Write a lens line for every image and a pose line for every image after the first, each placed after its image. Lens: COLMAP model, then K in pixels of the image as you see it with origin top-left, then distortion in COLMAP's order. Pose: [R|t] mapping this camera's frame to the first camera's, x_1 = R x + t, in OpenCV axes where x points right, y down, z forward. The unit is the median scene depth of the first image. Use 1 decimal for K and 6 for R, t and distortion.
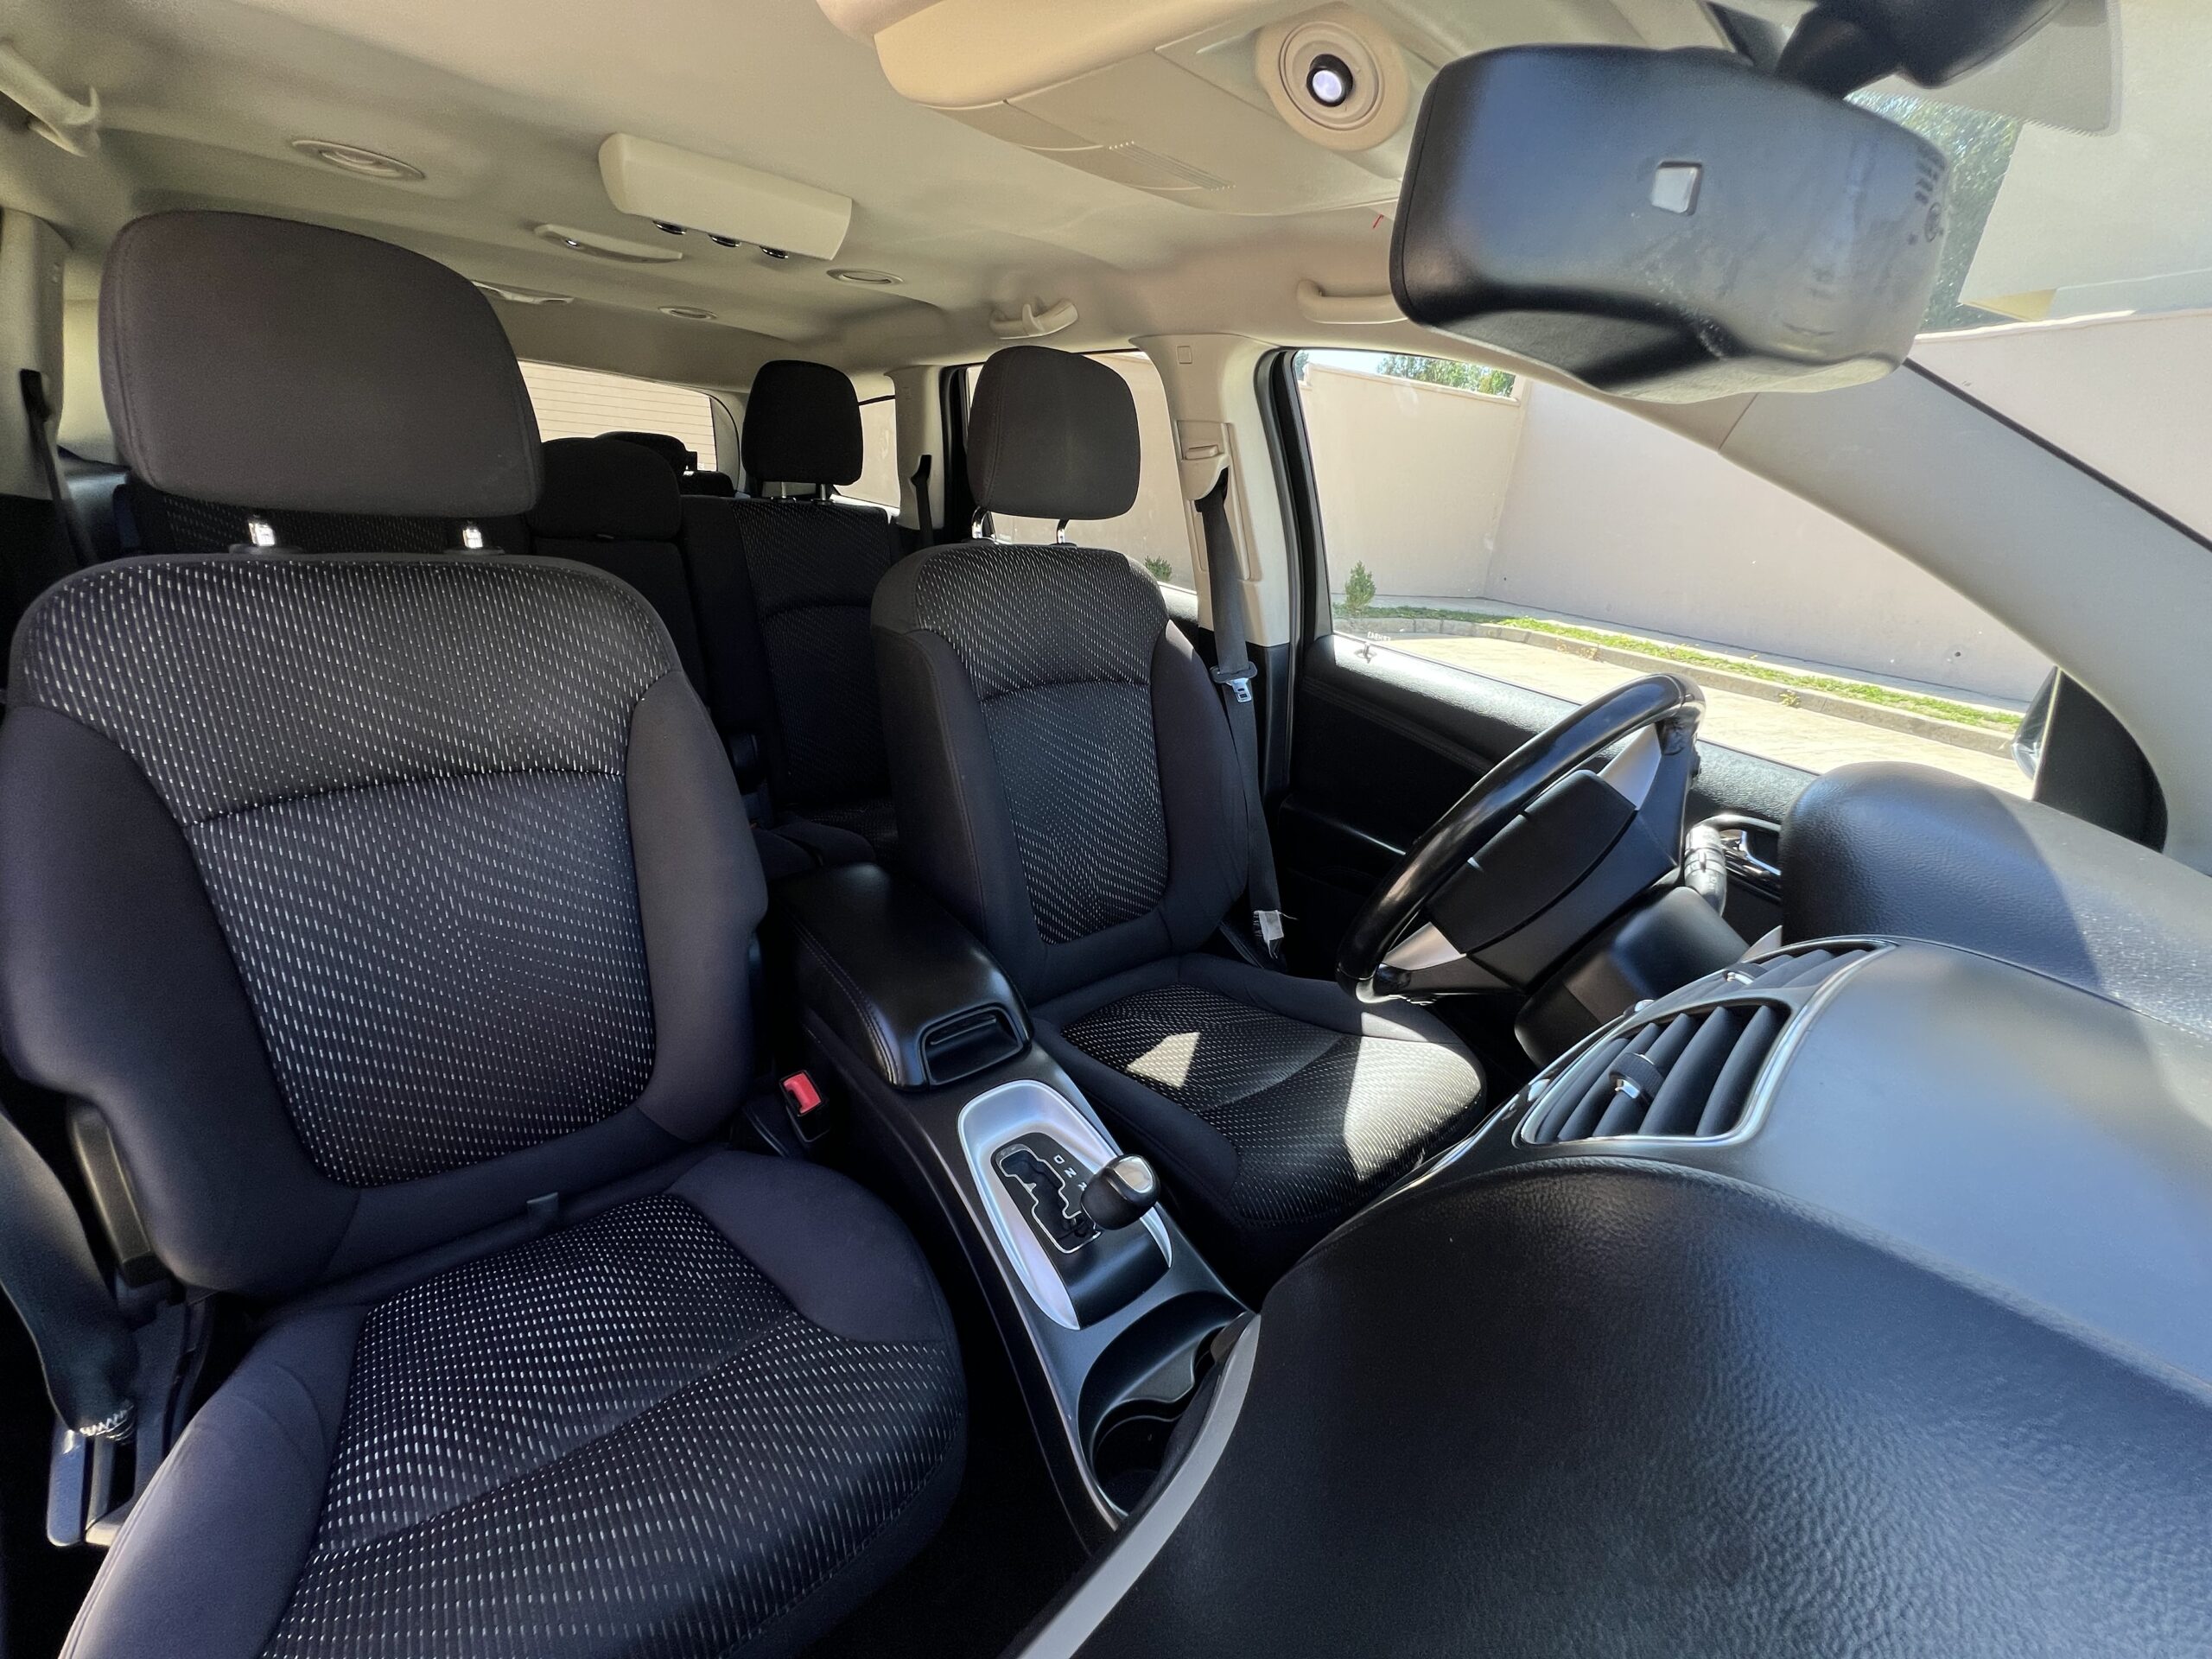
lens RADIAL K [[881.2, 0, 1107.1], [0, 881.2, 827.5], [0, 0, 1]] dist [0.001598, 0.000296]
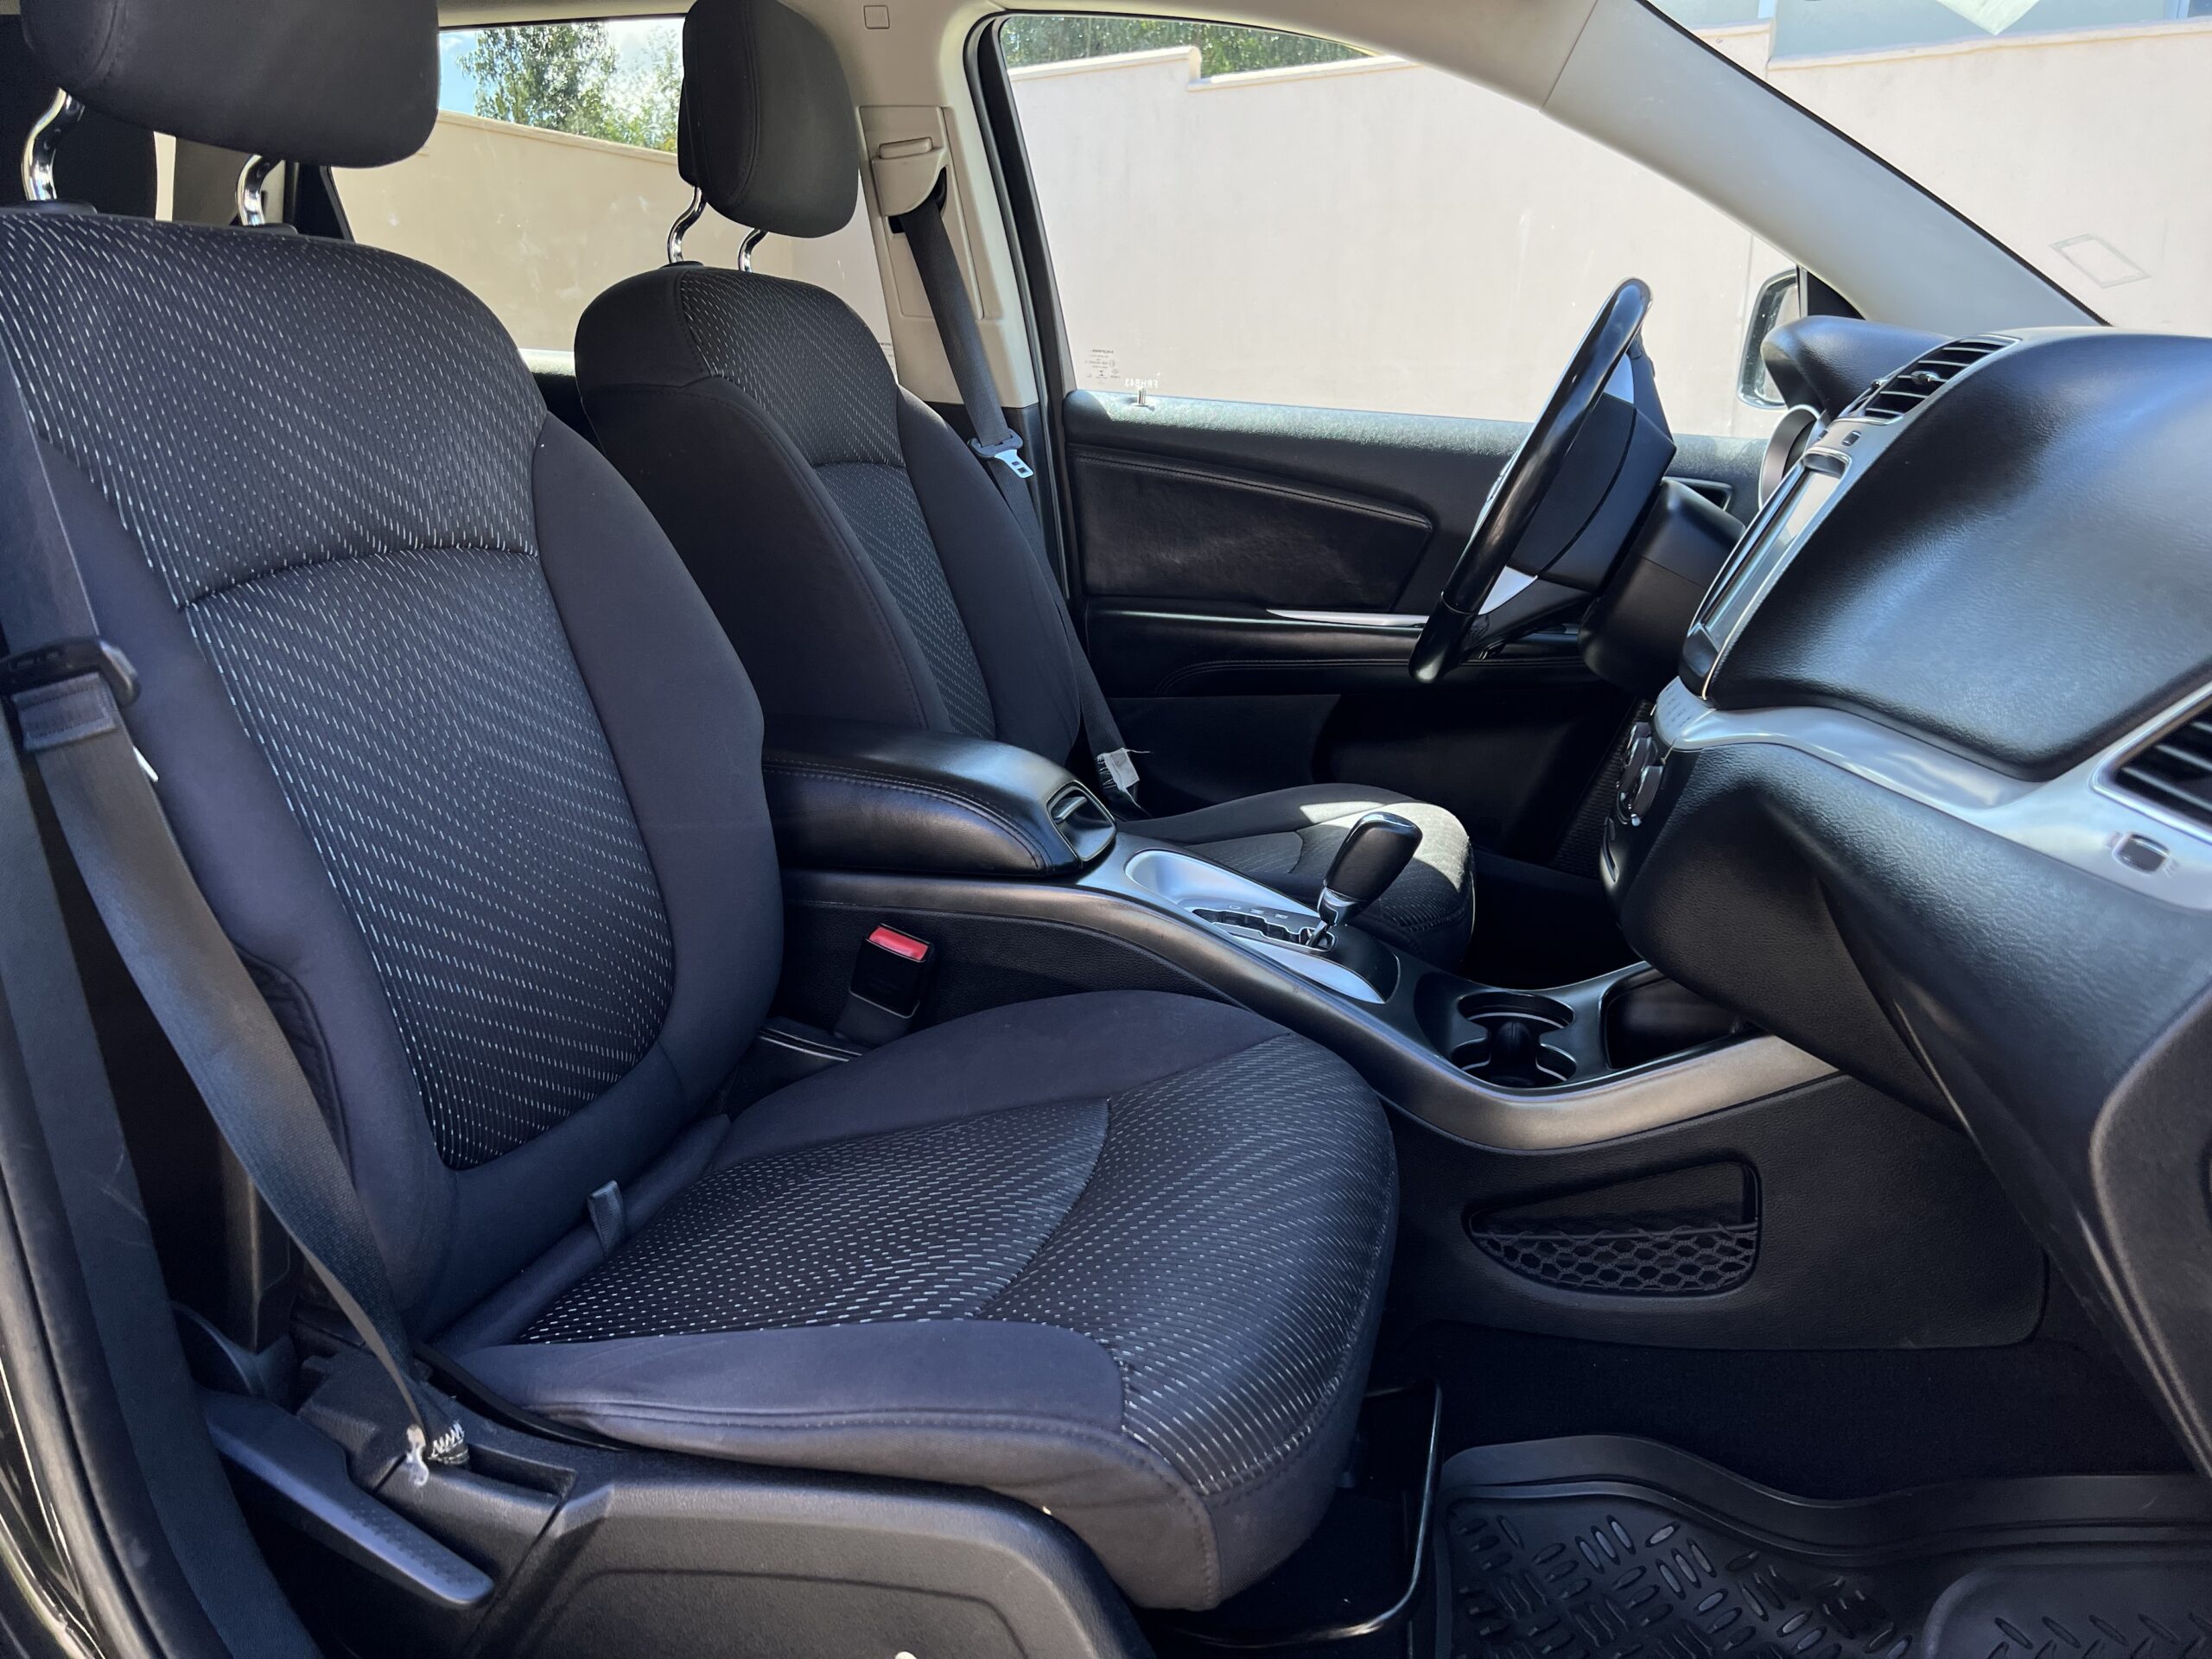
lens RADIAL K [[1662.2, 0, 1084.2], [0, 1662.2, 829.3], [0, 0, 1]] dist [0.041433, -0.043104]
pose [[0.821255, -0.215800, 0.528176, -0.913185], [0.261581, 0.965102, -0.012413, 0.261855], [-0.507065, 0.148355, 0.849044, -0.260838]]
